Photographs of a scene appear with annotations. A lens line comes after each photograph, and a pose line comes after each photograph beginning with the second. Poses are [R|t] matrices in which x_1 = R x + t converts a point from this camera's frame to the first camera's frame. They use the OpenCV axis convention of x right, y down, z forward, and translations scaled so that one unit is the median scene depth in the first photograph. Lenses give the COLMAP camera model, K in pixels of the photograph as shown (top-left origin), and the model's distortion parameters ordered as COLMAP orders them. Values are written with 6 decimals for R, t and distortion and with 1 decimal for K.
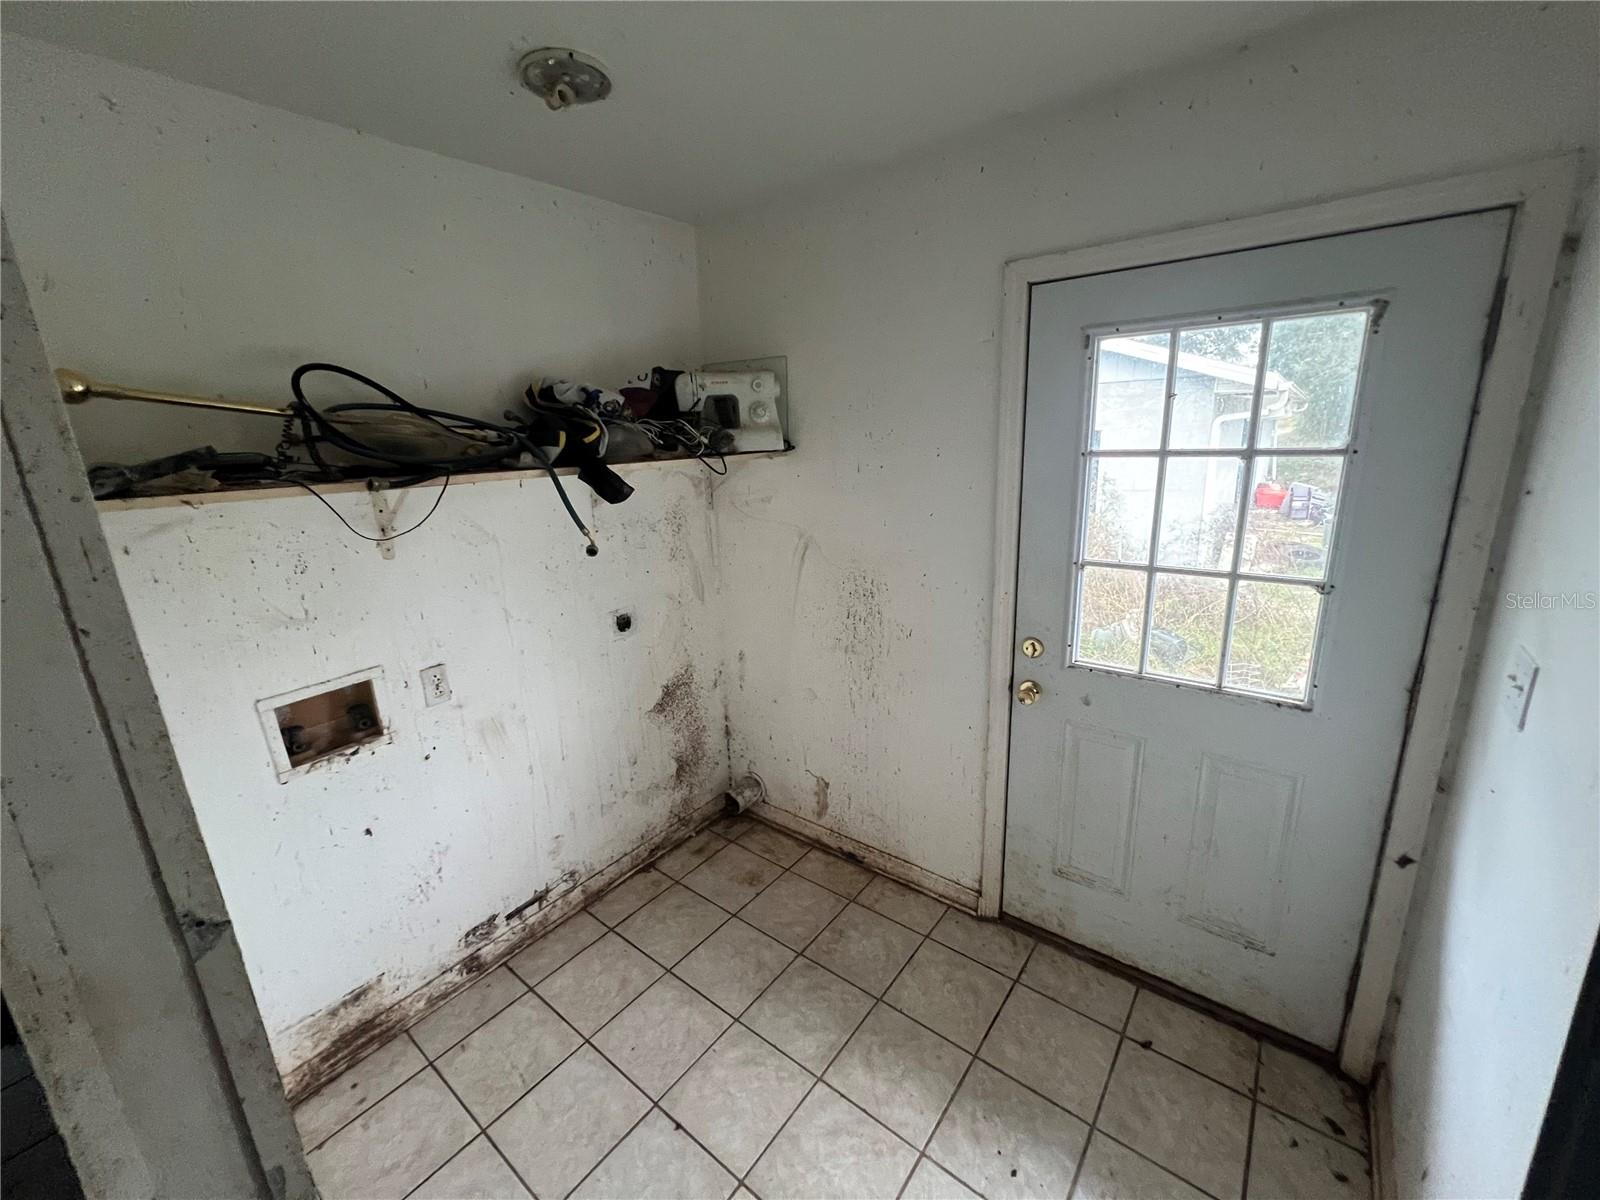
lens RADIAL K [[648.4, 0, 802.3], [0, 648.4, 595.5], [0, 0, 1]] dist [-0.001866, 0.000338]
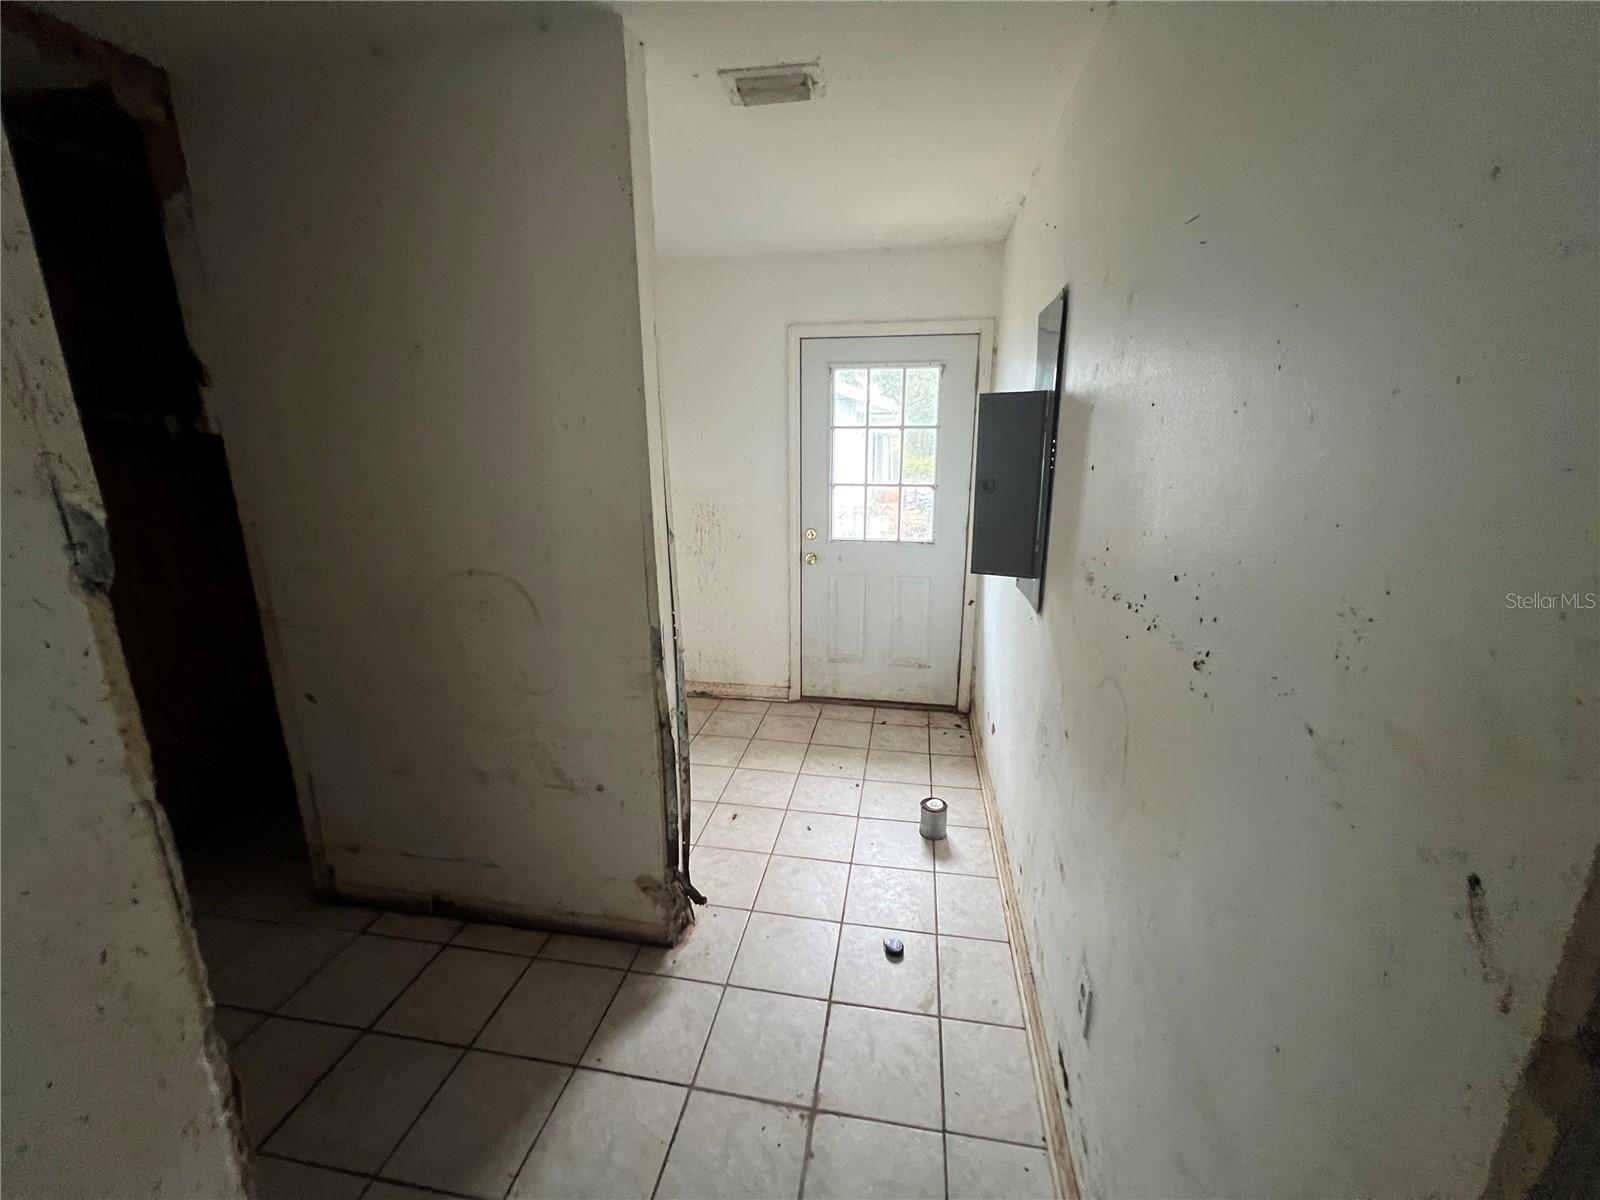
lens RADIAL K [[643.8, 0, 802.1], [0, 643.8, 599.8], [0, 0, 1]] dist [0.000396, 0.000391]
pose [[0.883258, -0.084008, 0.461300, -0.569996], [0.087103, 0.996092, 0.014623, 0.257290], [-0.460725, 0.027265, 0.887124, -0.654200]]
